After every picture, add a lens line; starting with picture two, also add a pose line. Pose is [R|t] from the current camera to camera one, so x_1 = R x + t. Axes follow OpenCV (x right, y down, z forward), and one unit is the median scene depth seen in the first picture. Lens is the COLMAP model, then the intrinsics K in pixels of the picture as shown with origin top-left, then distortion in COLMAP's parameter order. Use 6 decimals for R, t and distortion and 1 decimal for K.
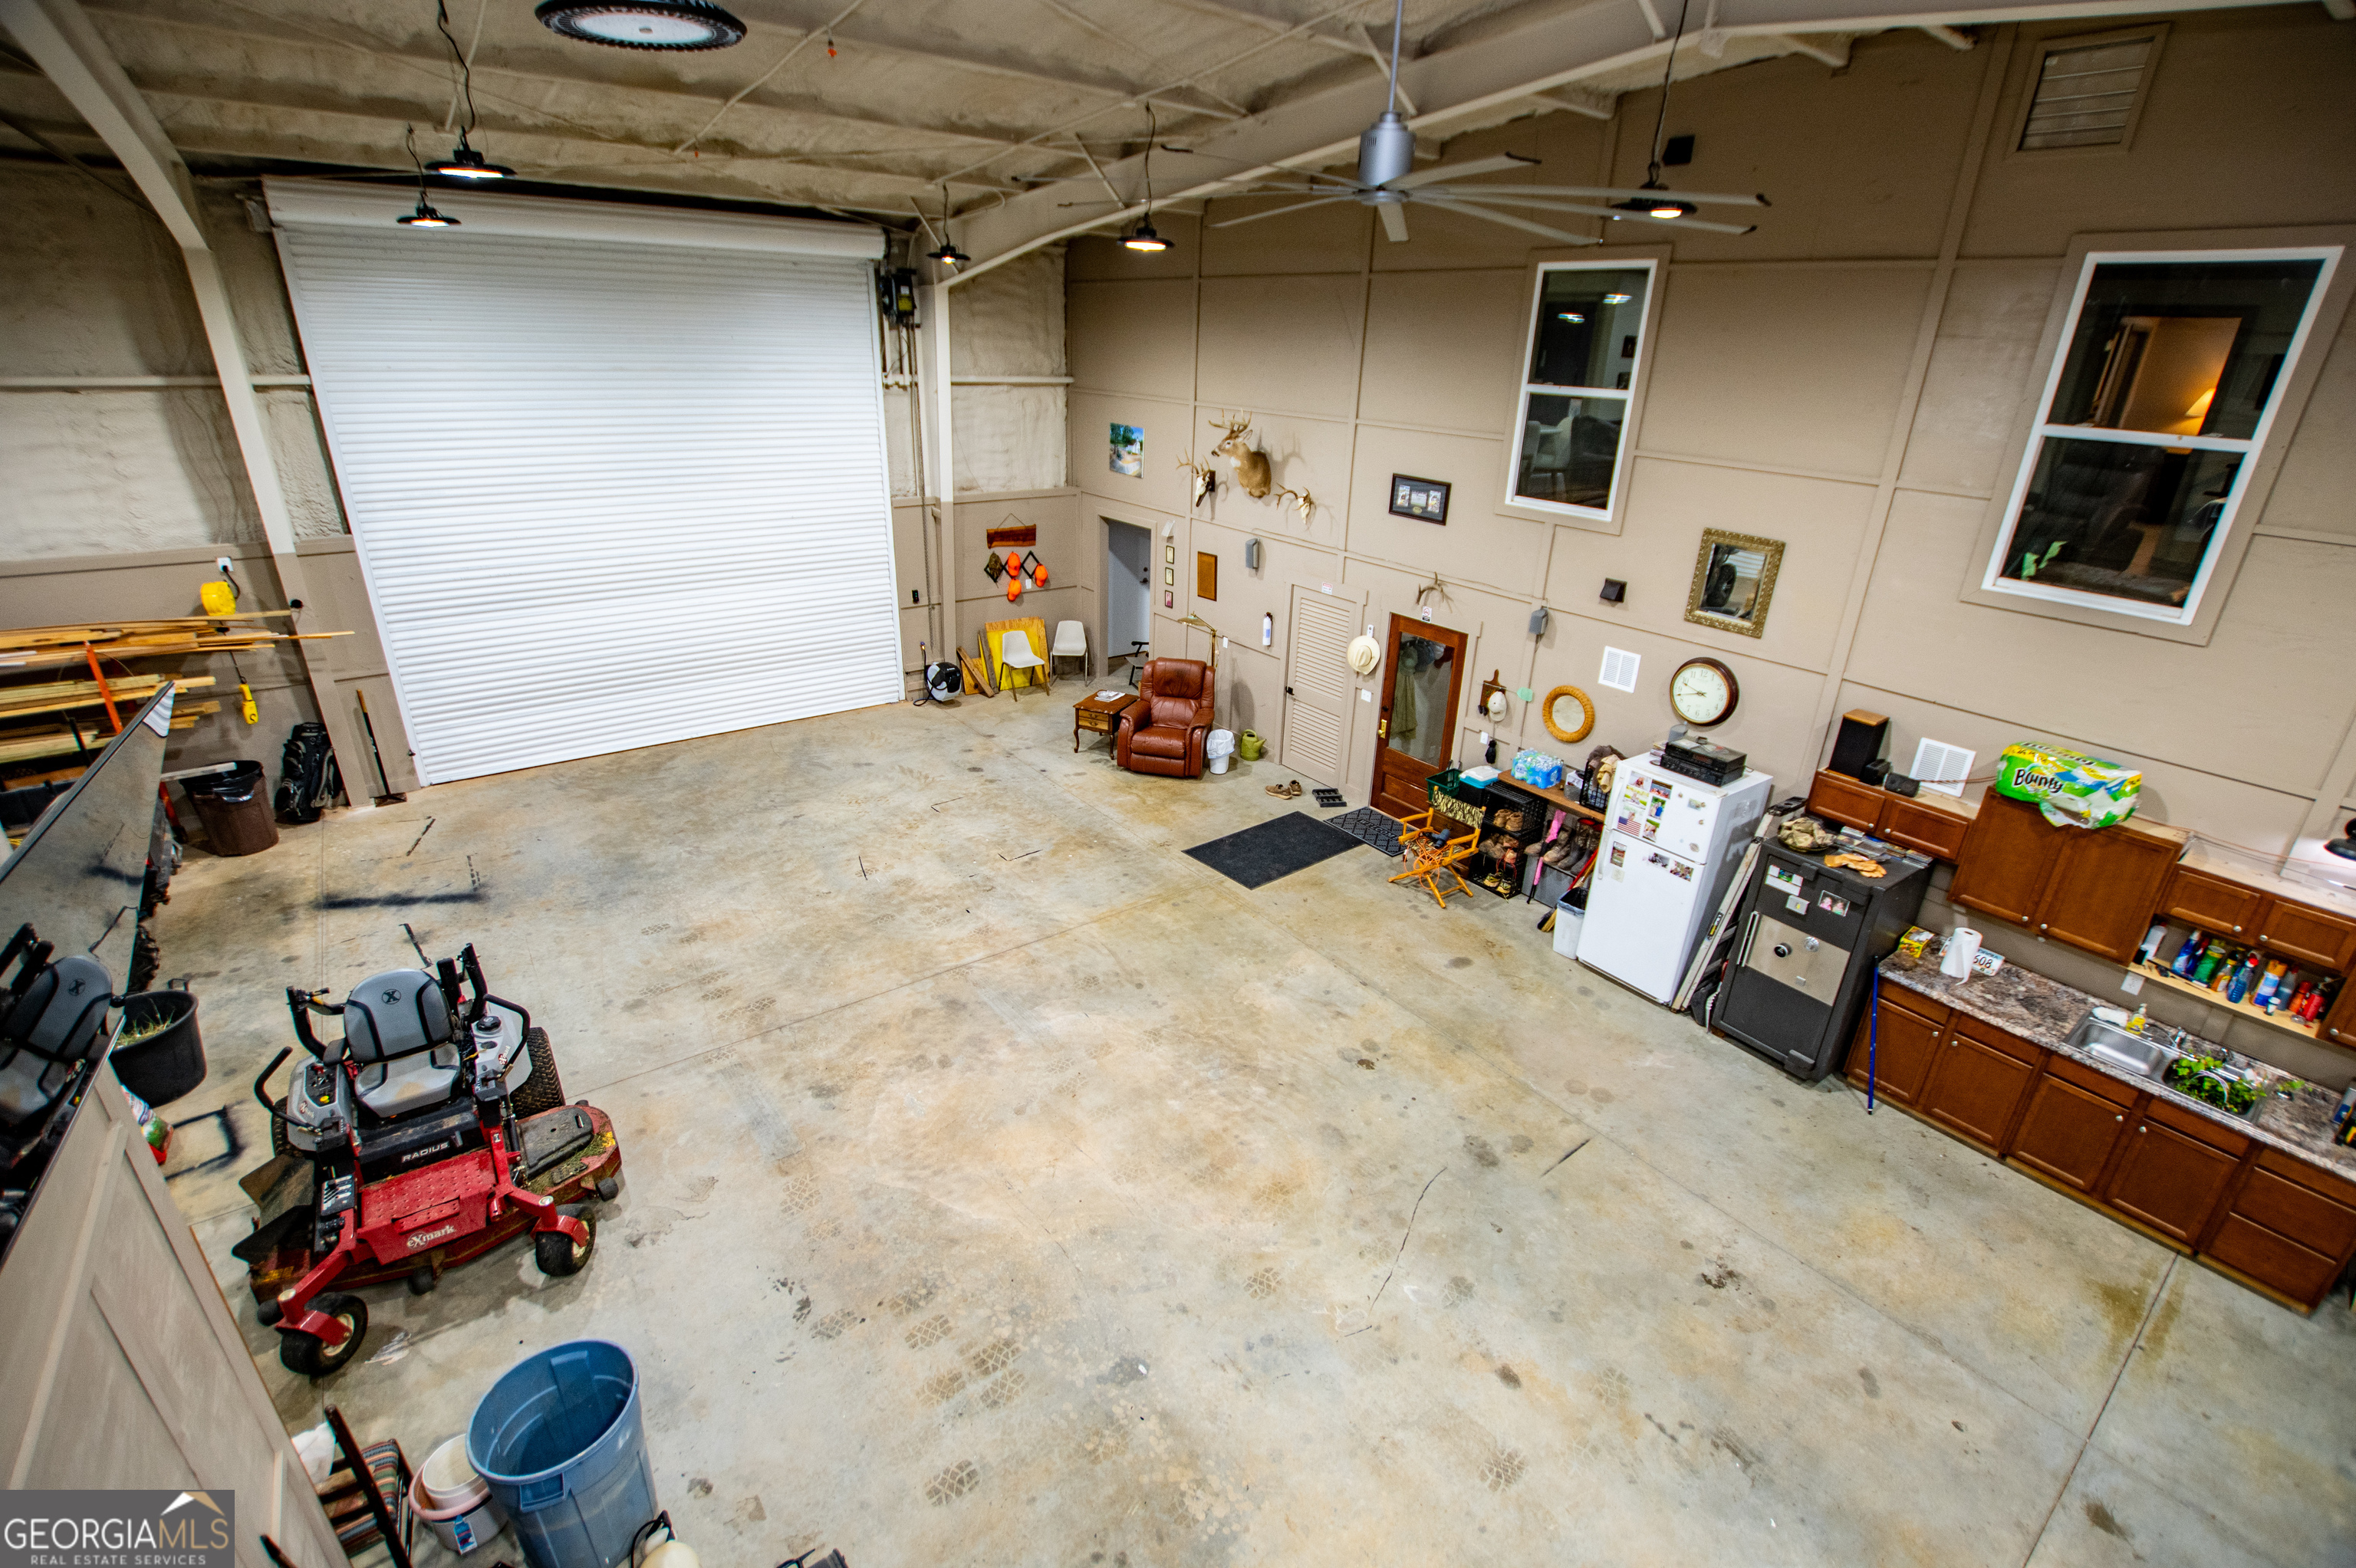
lens RADIAL K [[1048.9, 0, 1215.9], [0, 1048.9, 786.7], [0, 0, 1]] dist [-0.028783, 0.000219]
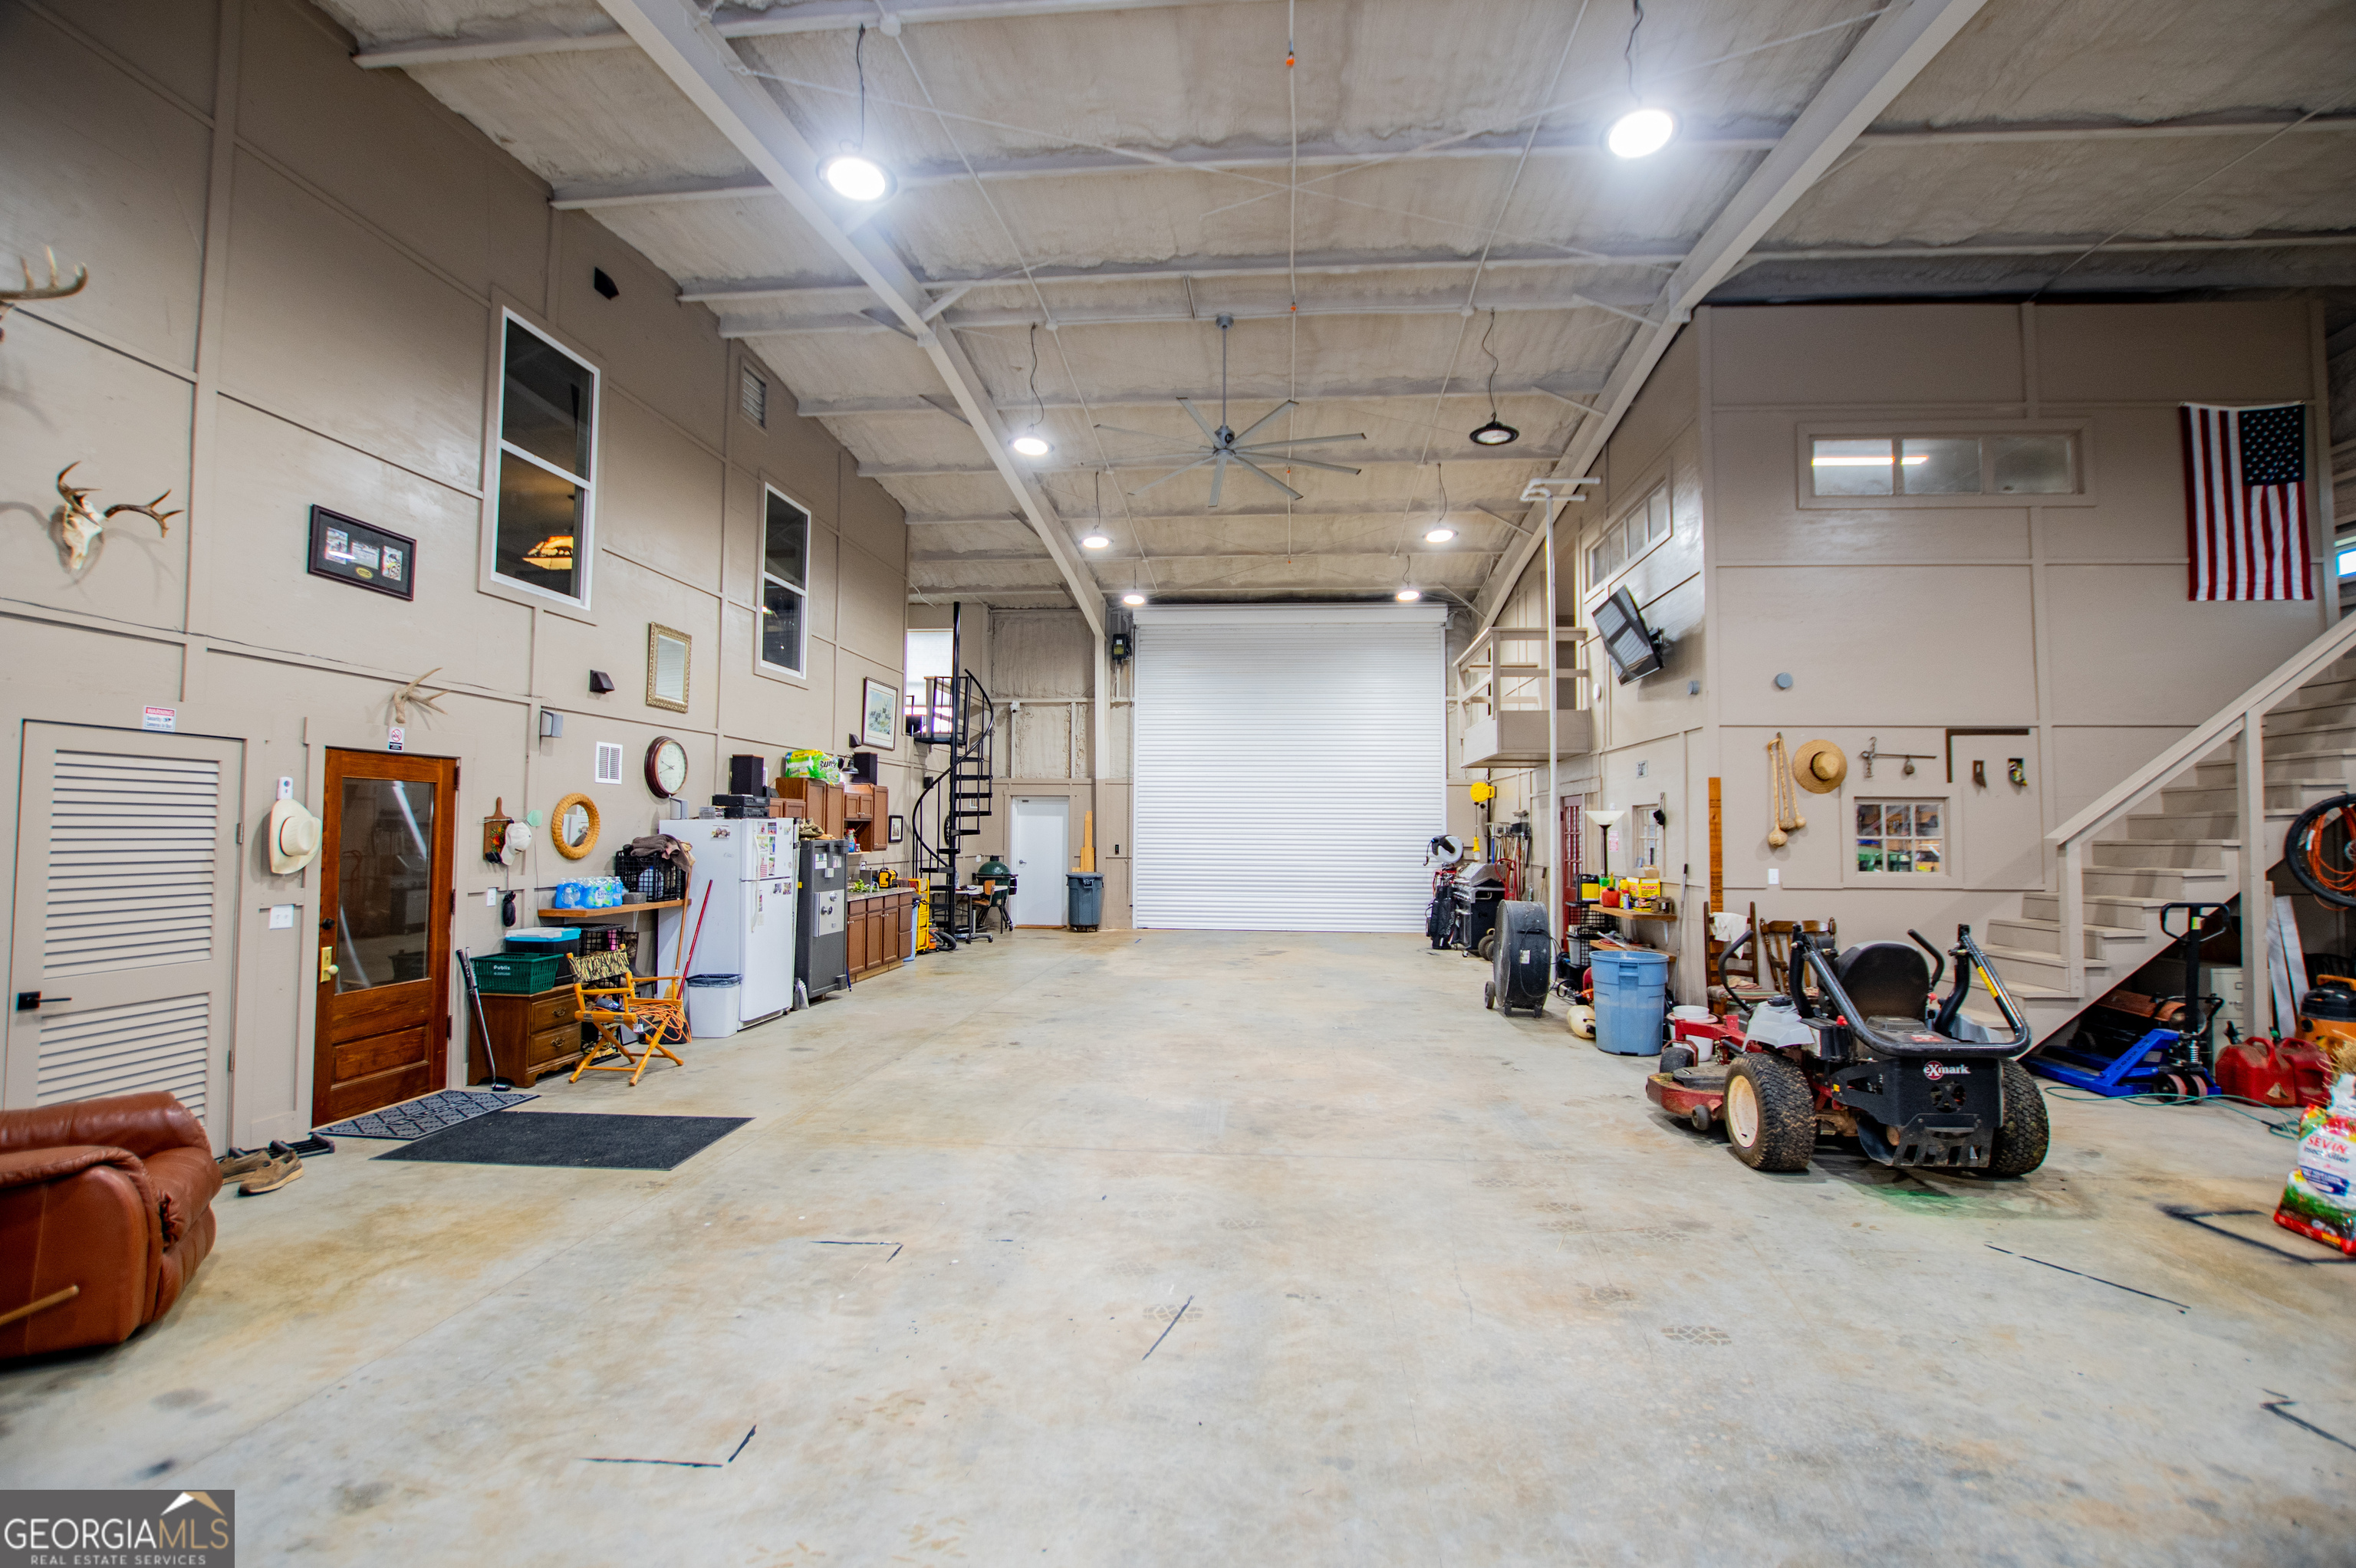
lens RADIAL K [[1040.7, 0, 1189.8], [0, 1040.7, 787.4], [0, 0, 1]] dist [-0.029962, 0.003065]
pose [[-0.721217, -0.013947, 0.692569, -0.589516], [0.243689, 0.930781, 0.272512, -0.197240], [-0.648430, 0.365312, -0.667896, 1.160256]]
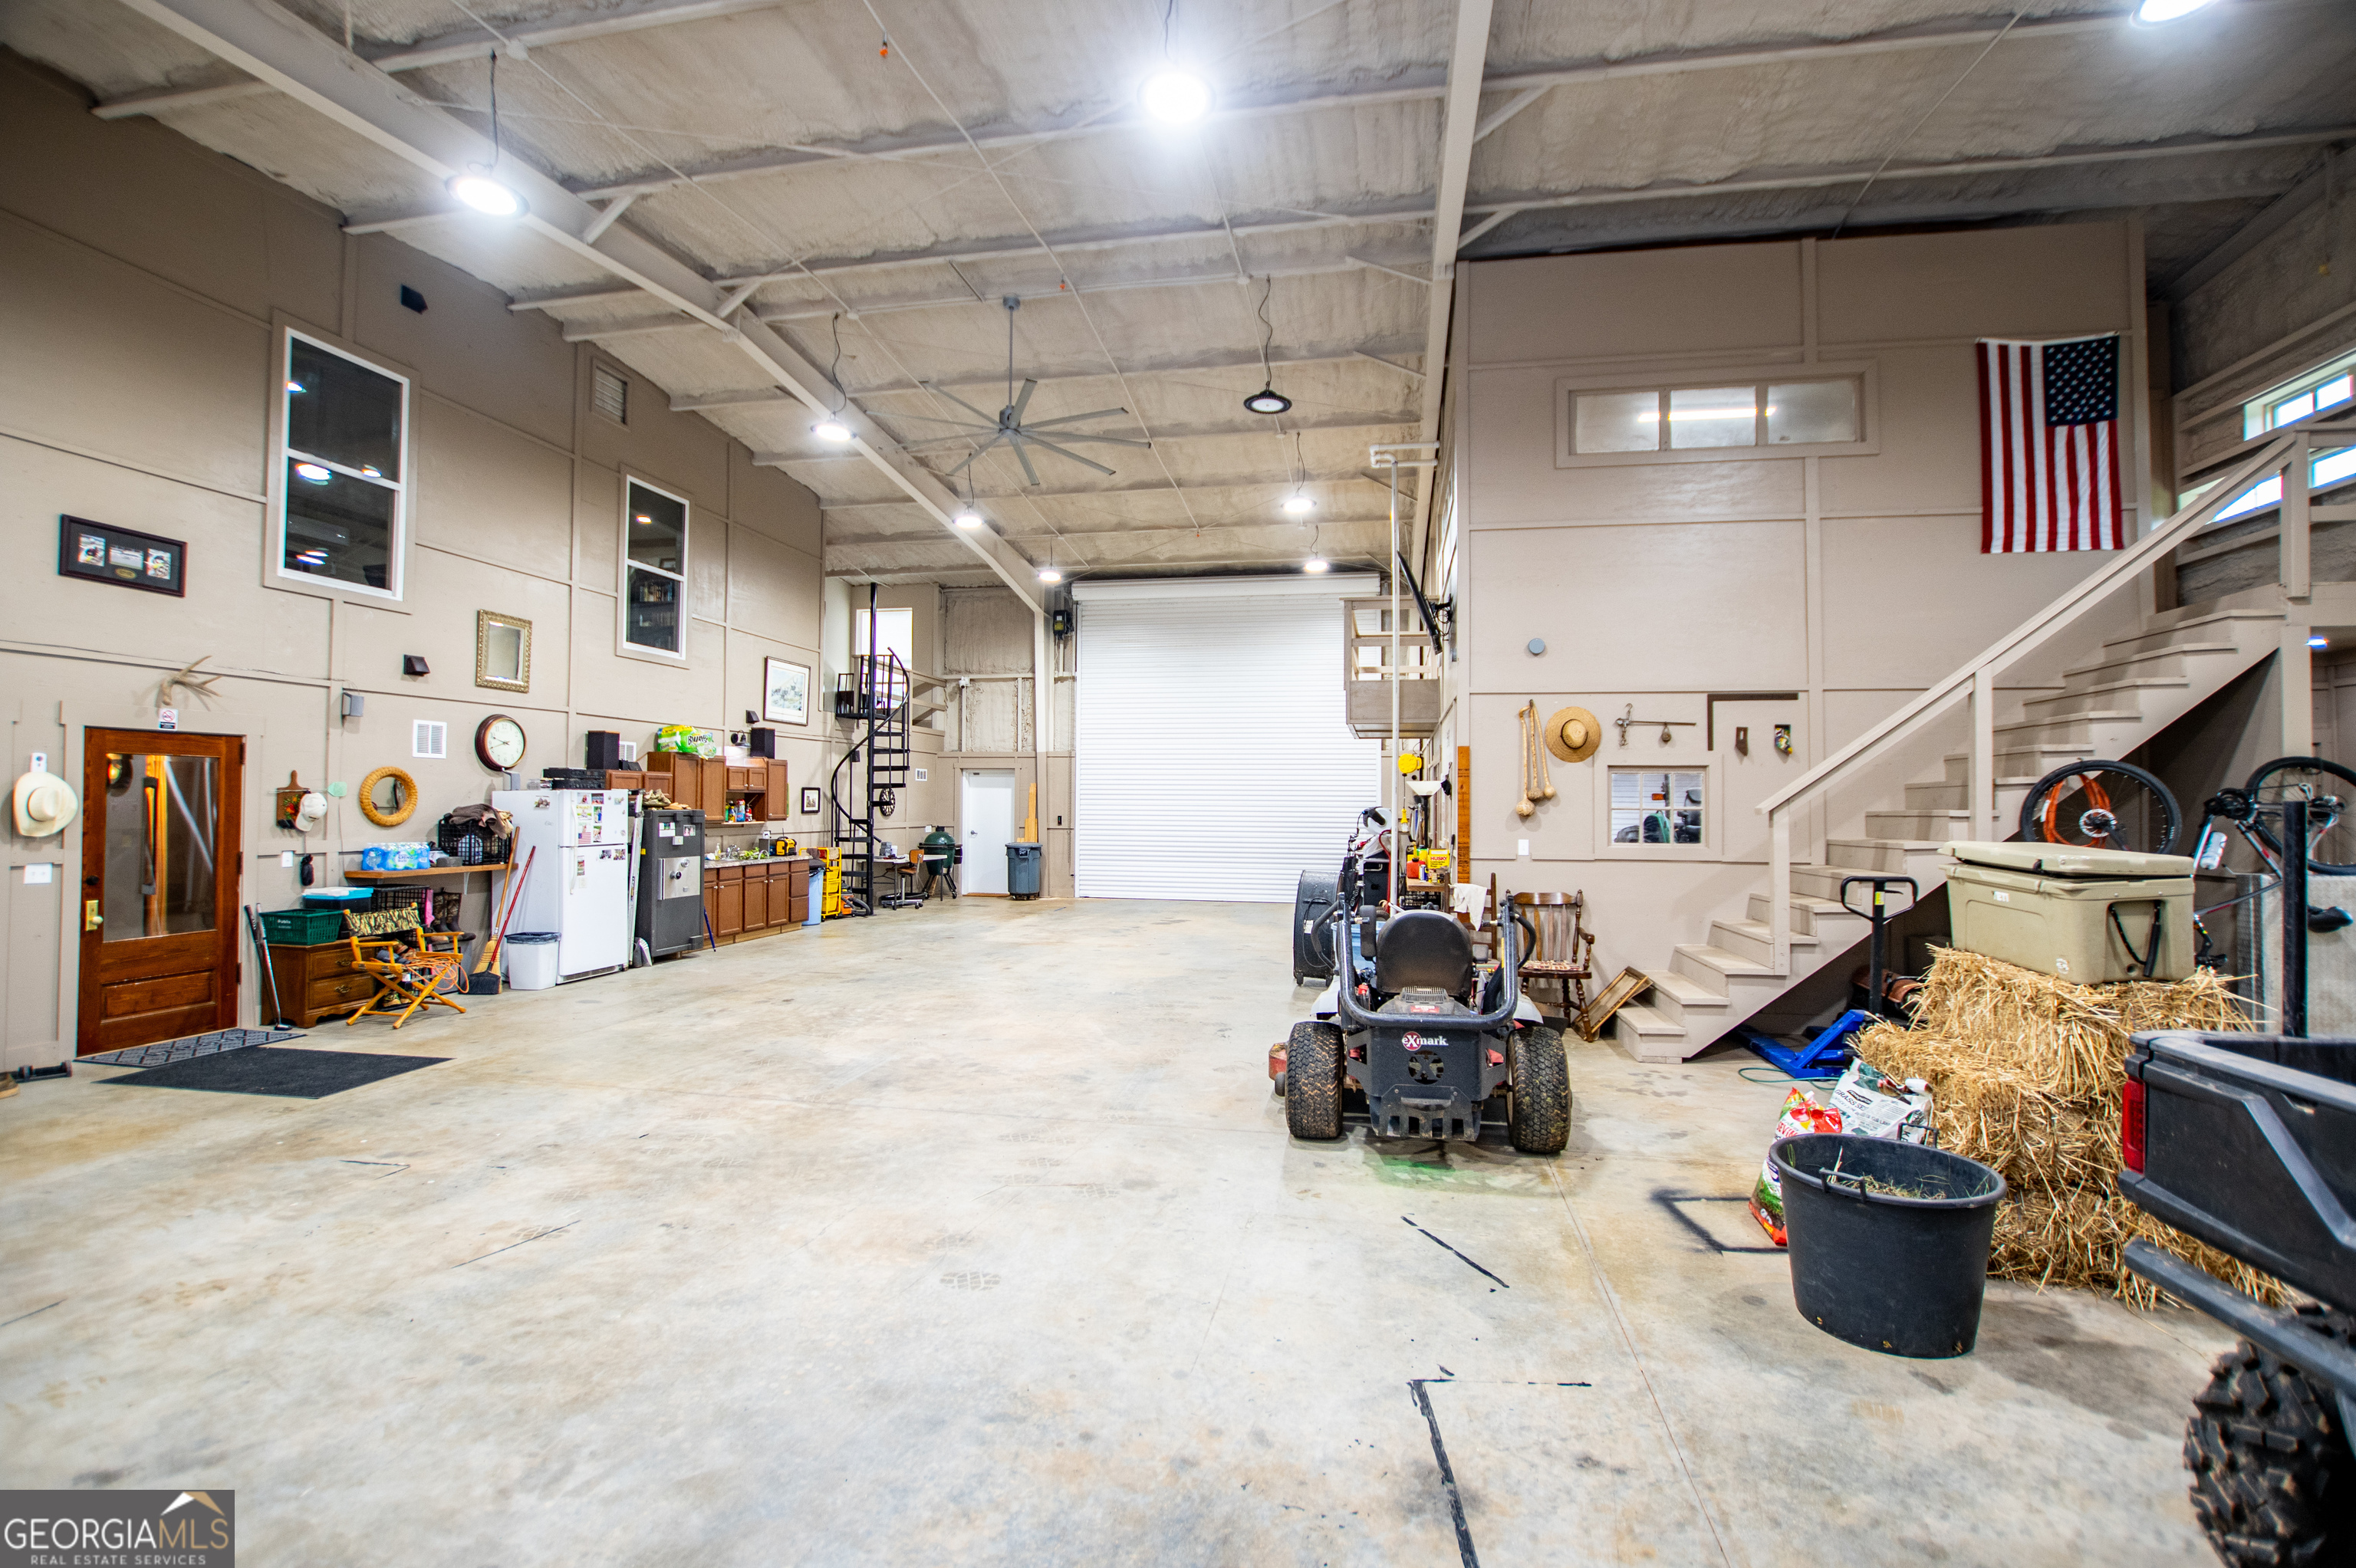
lens RADIAL K [[1030.4, 0, 1181.9], [0, 1030.4, 787.0], [0, 0, 1]] dist [-0.030632, 0.004007]
pose [[-0.650408, -0.030251, 0.758983, -0.798323], [0.272908, 0.923181, 0.270663, -0.123882], [-0.708866, 0.383174, -0.592188, 0.973446]]
